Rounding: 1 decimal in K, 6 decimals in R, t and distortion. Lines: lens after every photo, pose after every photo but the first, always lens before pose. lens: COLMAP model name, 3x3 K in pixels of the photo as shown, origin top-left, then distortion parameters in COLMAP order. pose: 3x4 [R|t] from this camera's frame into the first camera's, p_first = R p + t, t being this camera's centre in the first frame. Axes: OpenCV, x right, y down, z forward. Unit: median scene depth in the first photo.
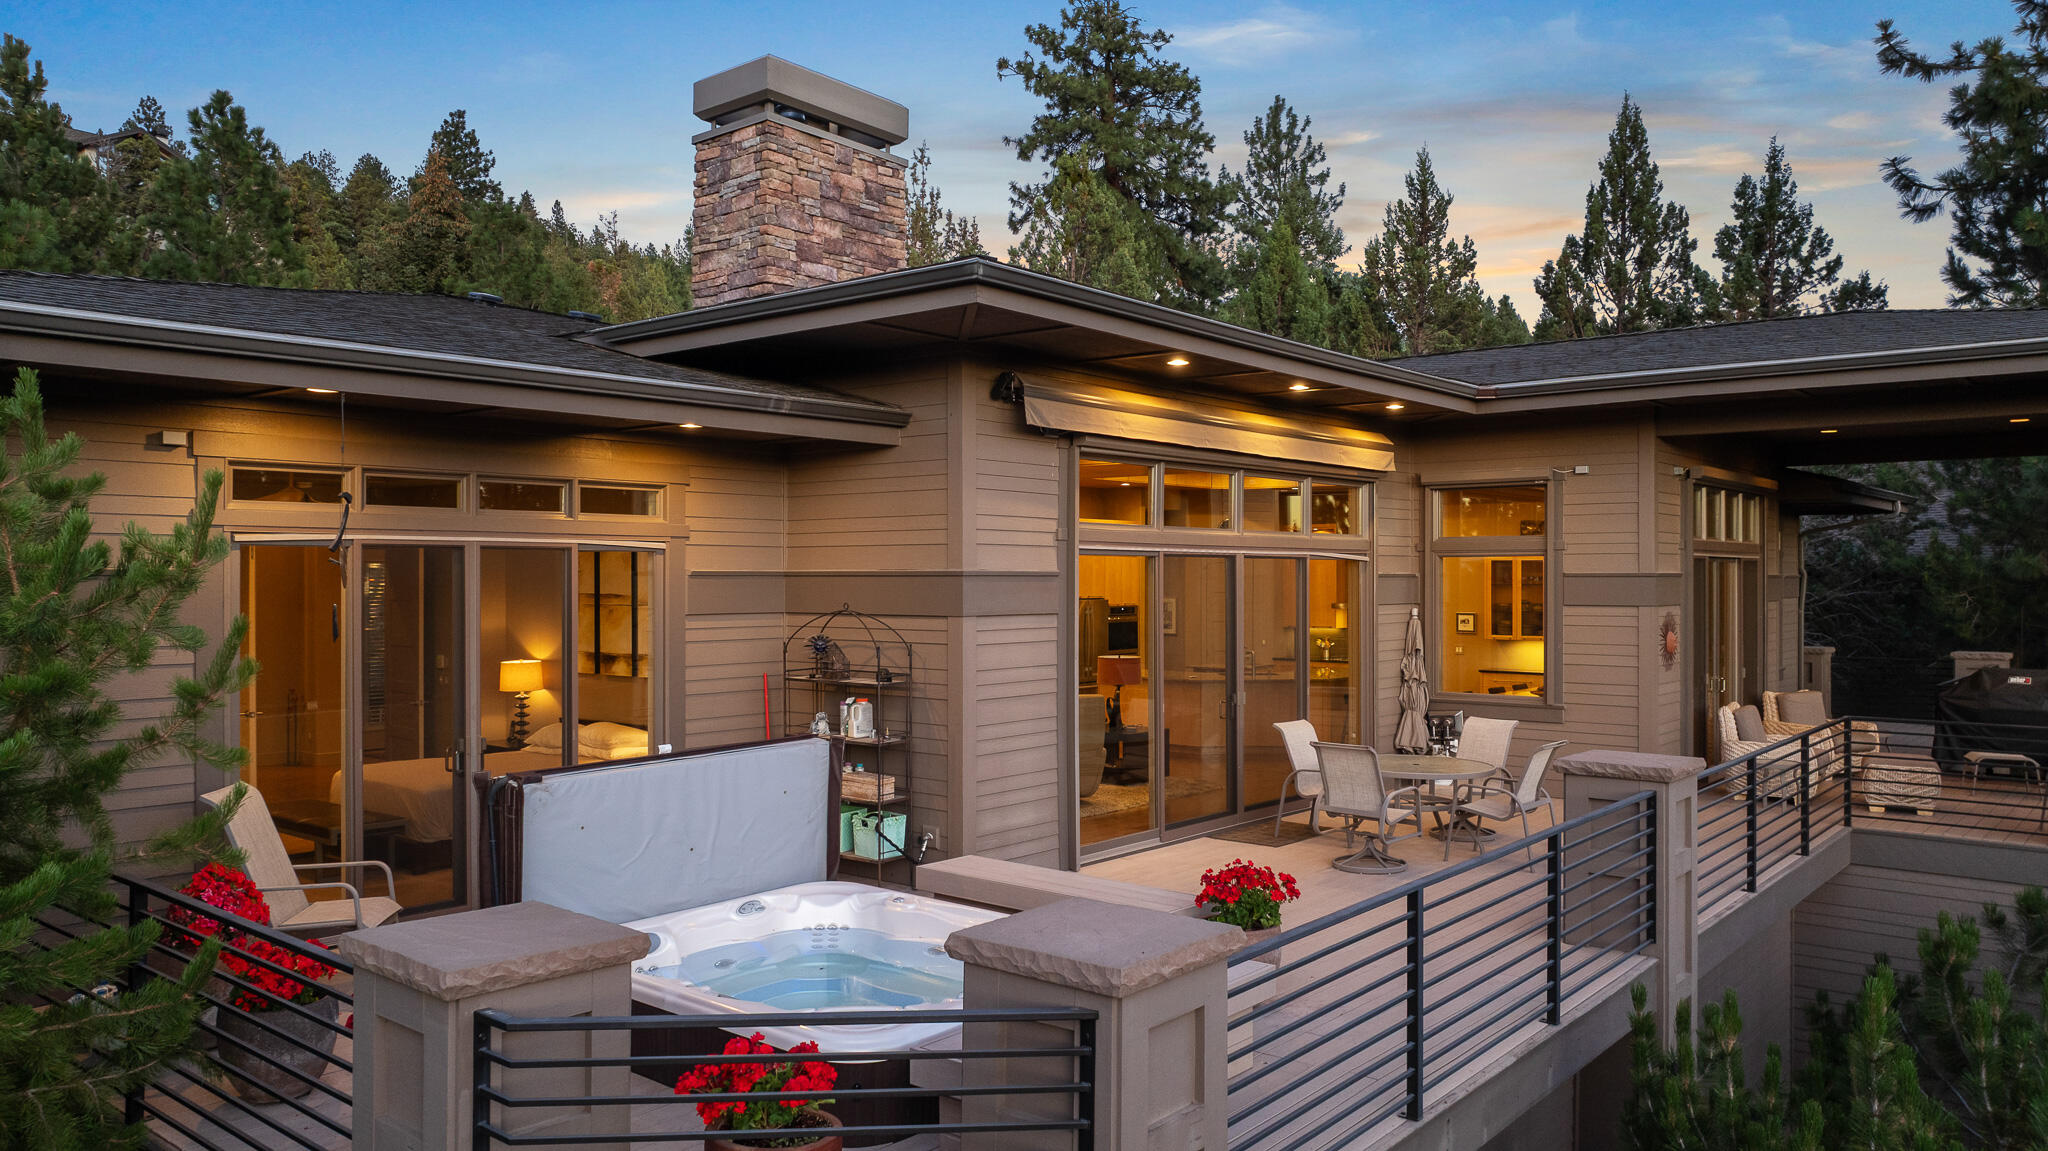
lens RADIAL K [[1455.0, 0, 1024.0], [0, 1455.0, 575.5], [0, 0, 1]] dist [-0.031907, 0.028895]
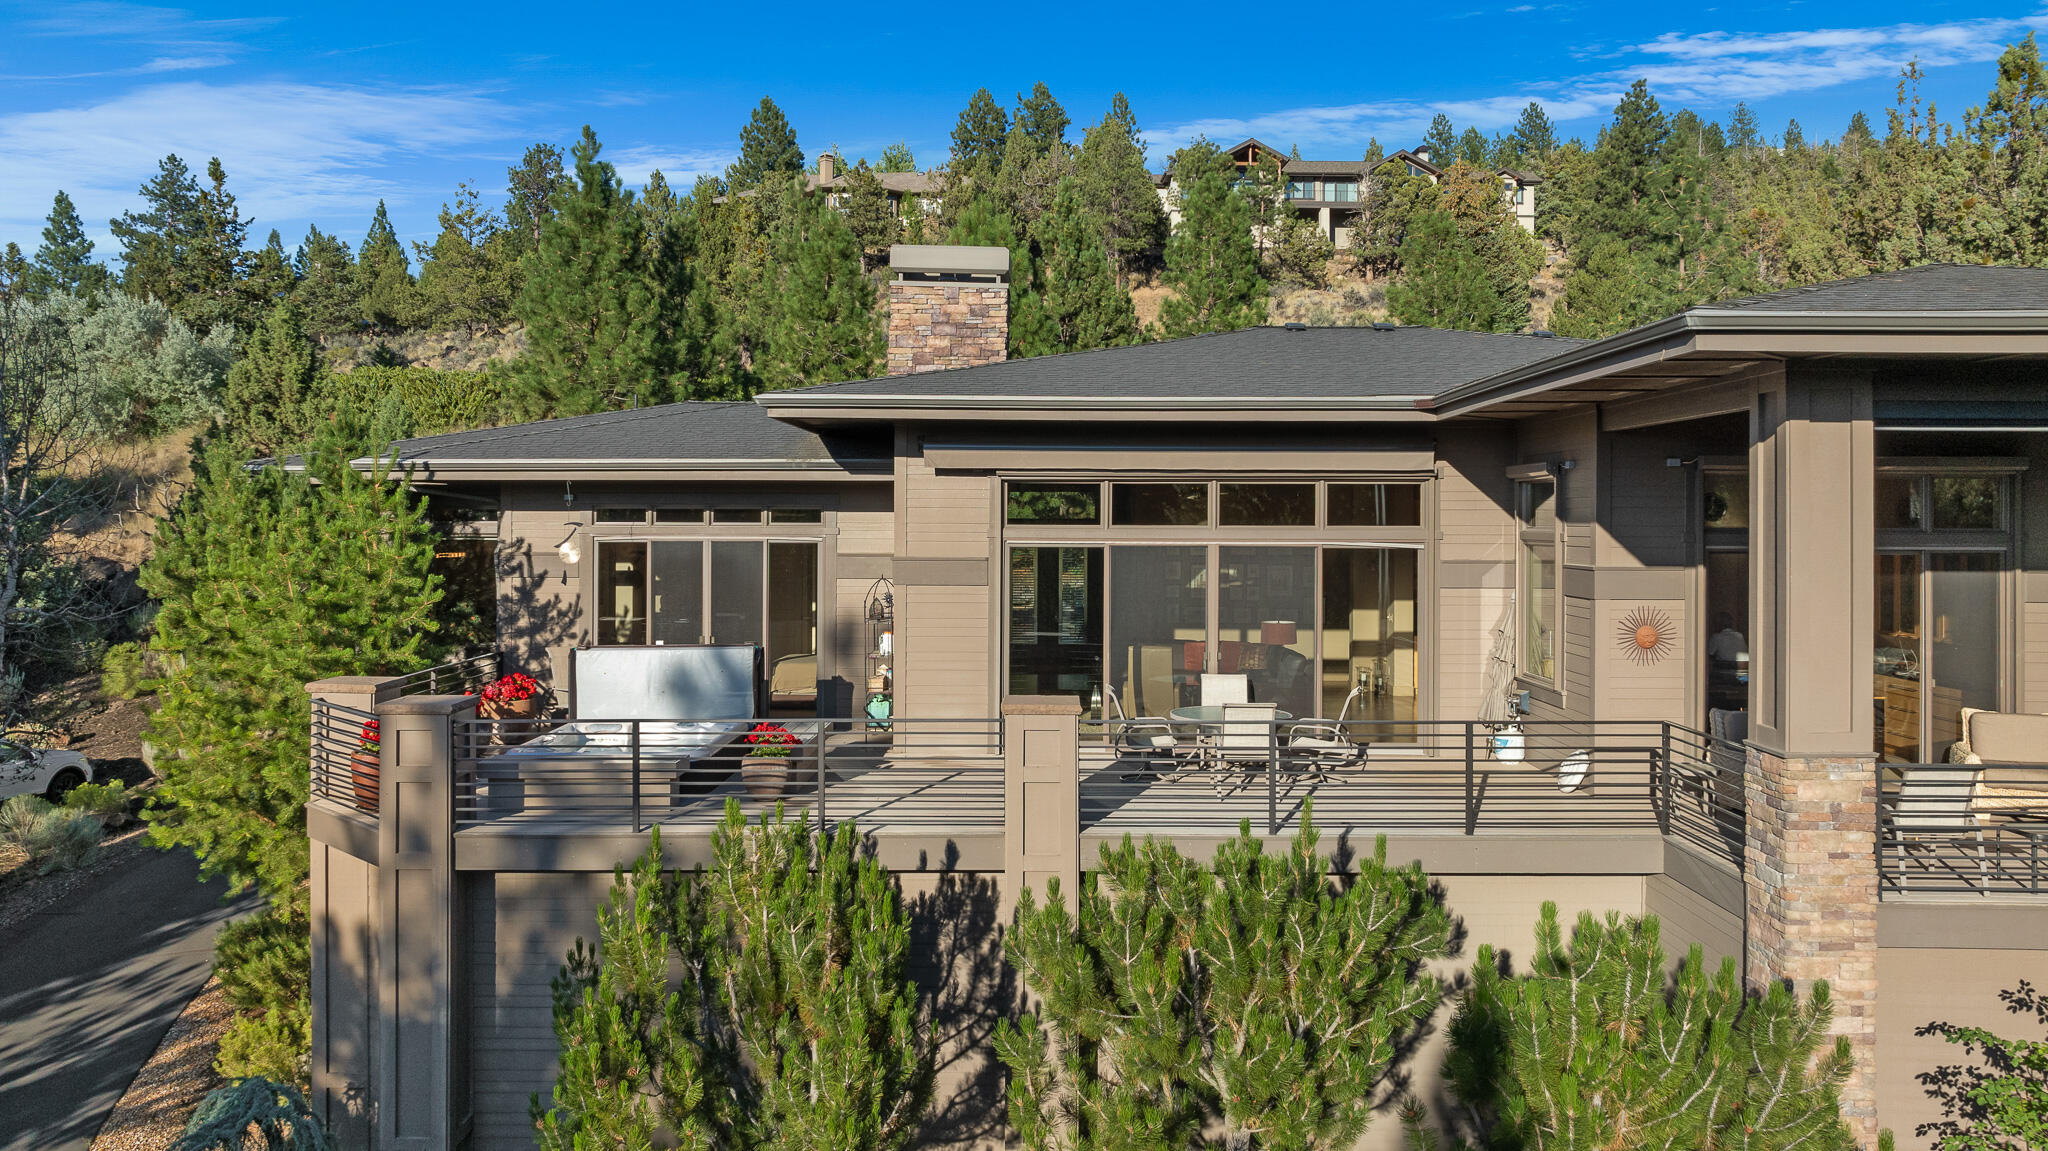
lens RADIAL K [[1469.1, 0, 1027.6], [0, 1469.1, 503.6], [0, 0, 1]] dist [-0.021075, 0.000528]
pose [[0.630618, -0.007869, -0.776053, 0.464576], [-0.003097, 0.999915, -0.012656, -0.015198], [0.776087, 0.010385, 0.630540, 0.019898]]
